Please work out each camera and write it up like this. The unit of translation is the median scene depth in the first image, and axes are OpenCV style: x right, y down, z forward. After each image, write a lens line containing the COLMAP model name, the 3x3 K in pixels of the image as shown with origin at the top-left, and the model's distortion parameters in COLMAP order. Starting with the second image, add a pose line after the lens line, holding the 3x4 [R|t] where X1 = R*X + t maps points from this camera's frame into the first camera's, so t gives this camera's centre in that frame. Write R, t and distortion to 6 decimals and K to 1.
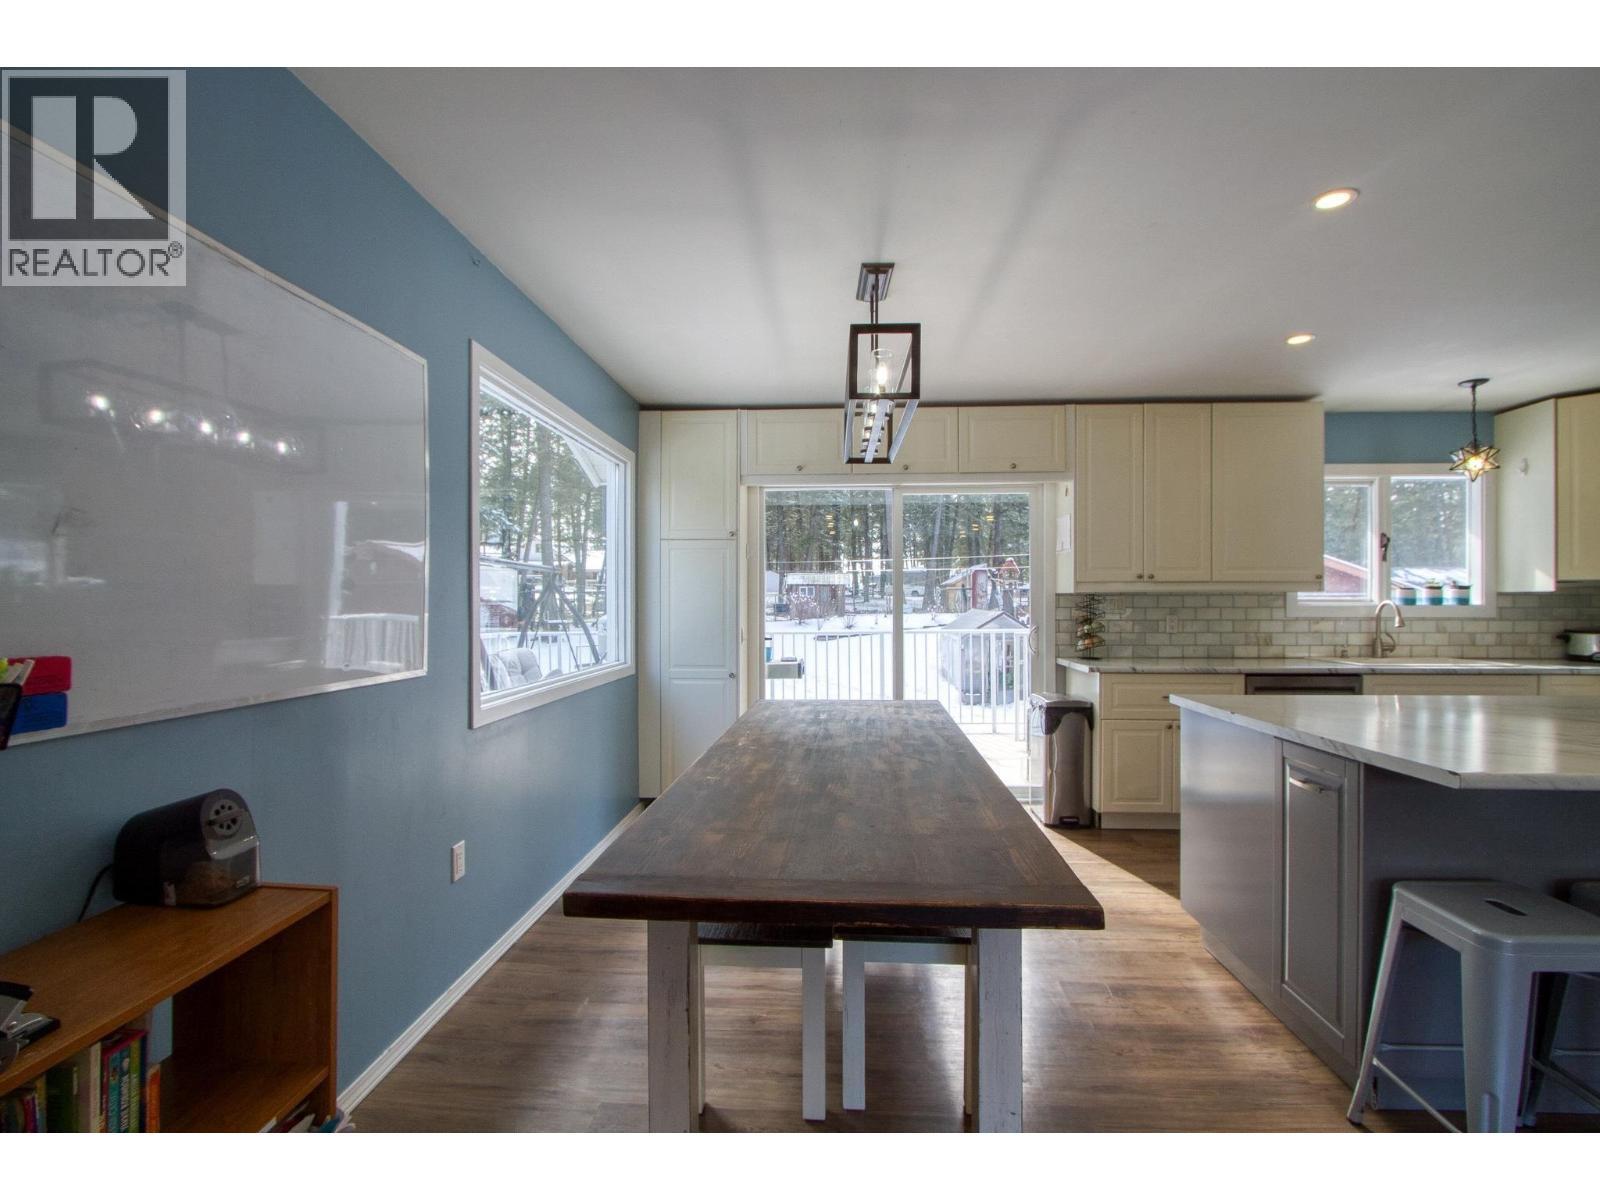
lens RADIAL K [[754.9, 0, 813.4], [0, 754.9, 597.5], [0, 0, 1]] dist [-0.001022, 0.000754]
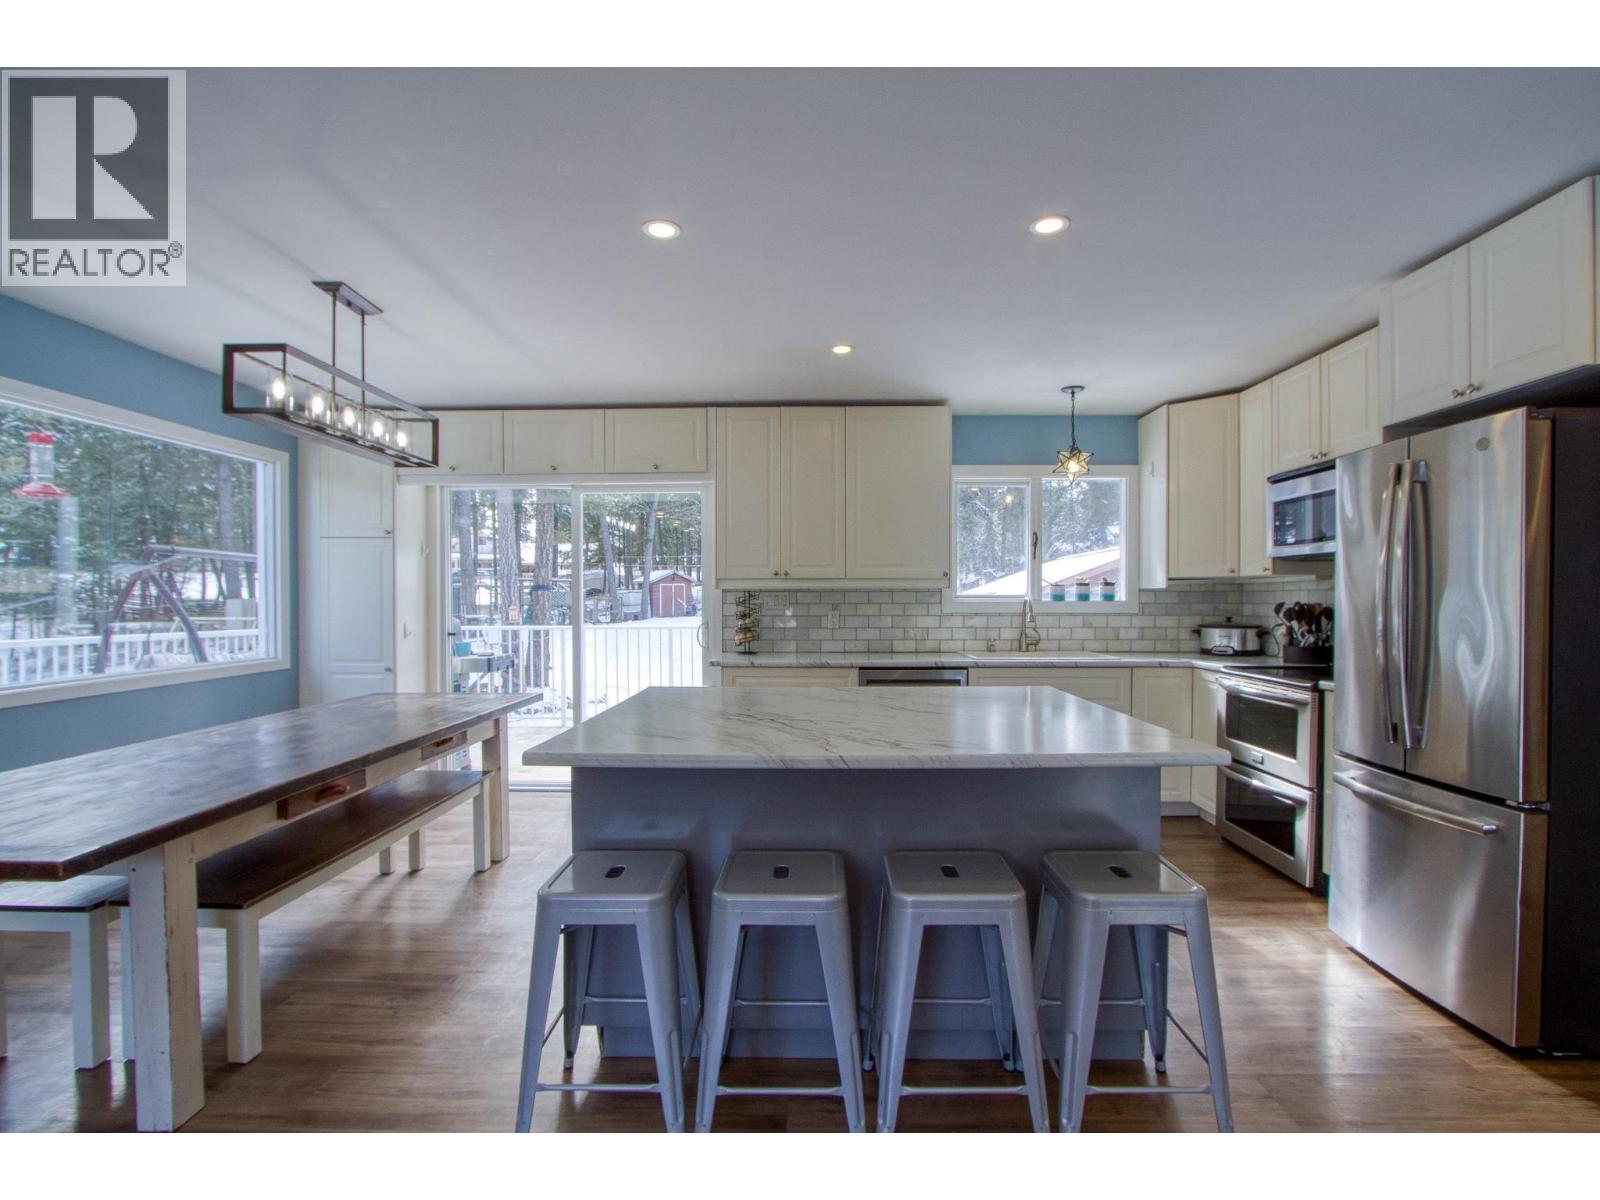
lens RADIAL K [[754.9, 0, 795.0], [0, 754.9, 609.2], [0, 0, 1]] dist [-0.001022, 0.000754]
pose [[0.999776, -0.000890, 0.021150, 0.406731], [0.000502, 0.999832, 0.018314, 0.001994], [-0.021163, -0.018299, 0.999609, -0.038366]]
